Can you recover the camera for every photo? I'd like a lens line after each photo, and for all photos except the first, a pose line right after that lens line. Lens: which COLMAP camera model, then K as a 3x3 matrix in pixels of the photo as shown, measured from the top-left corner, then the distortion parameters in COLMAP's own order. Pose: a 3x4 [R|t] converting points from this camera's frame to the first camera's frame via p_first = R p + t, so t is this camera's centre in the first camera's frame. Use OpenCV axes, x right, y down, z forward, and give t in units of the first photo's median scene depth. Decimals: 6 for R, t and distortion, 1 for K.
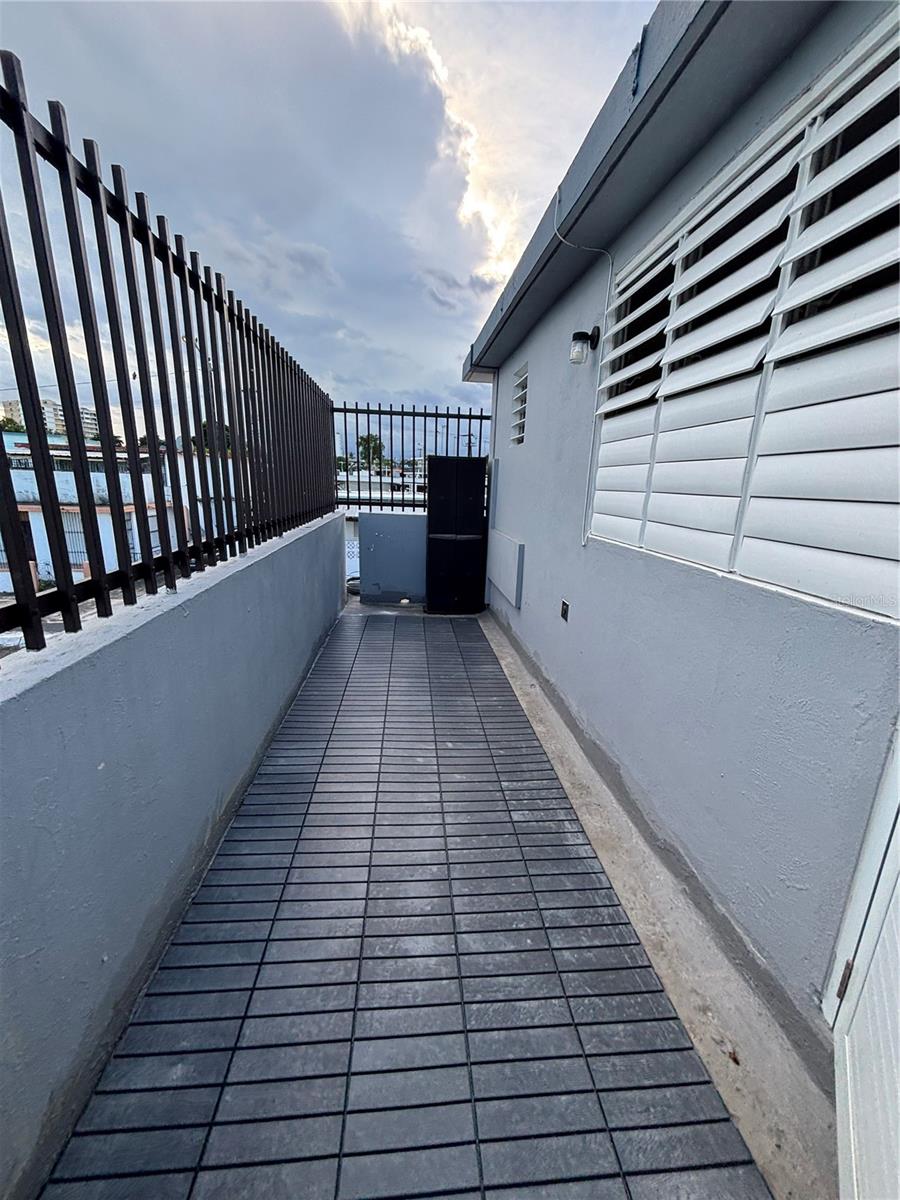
lens RADIAL K [[485.7, 0, 448.6], [0, 485.7, 608.5], [0, 0, 1]] dist [-0.002568, -0.000266]
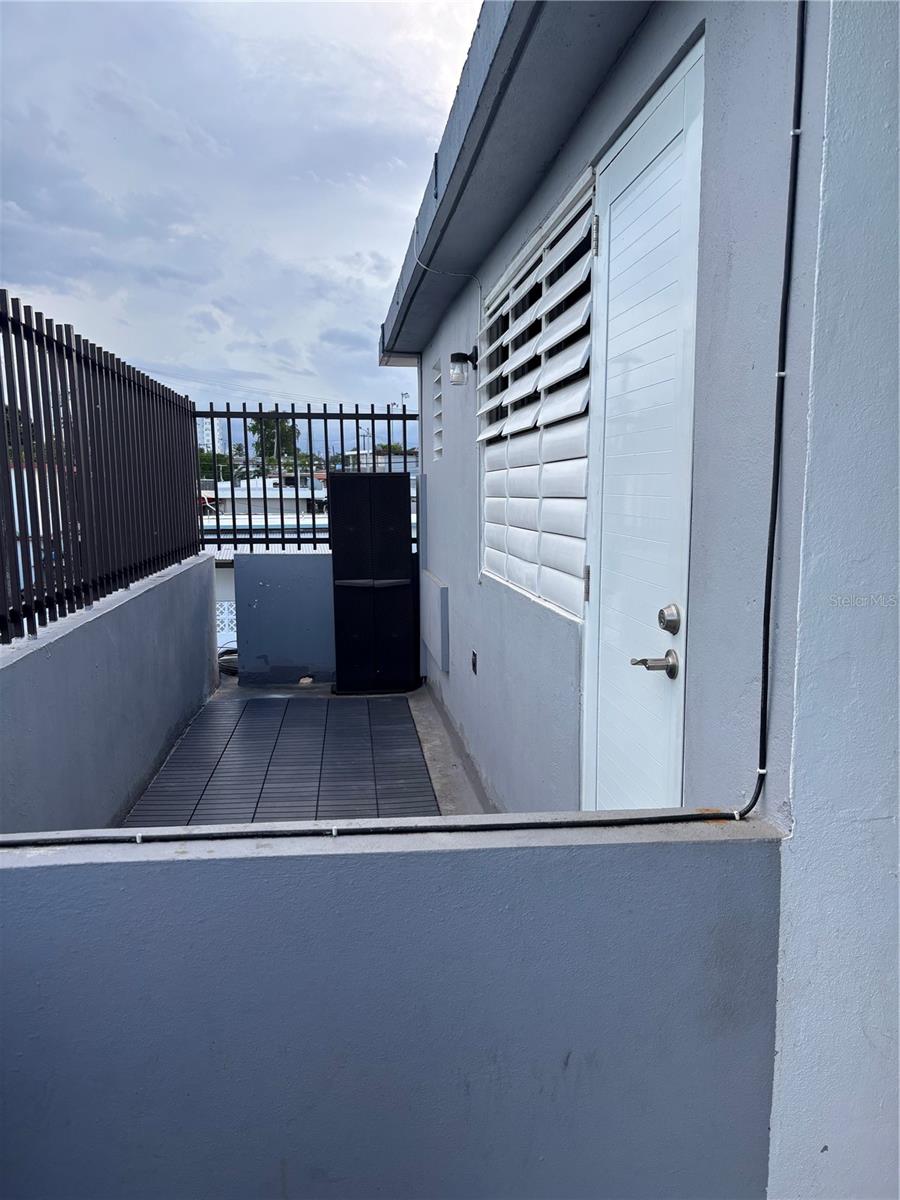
lens RADIAL K [[902.2, 0, 452.5], [0, 902.2, 600.7], [0, 0, 1]] dist [0.008818, -0.002377]
pose [[0.998456, -0.044189, 0.033658, 0.091338], [0.048233, 0.990240, -0.130759, 0.059041], [-0.027551, 0.132181, 0.990843, -0.315929]]
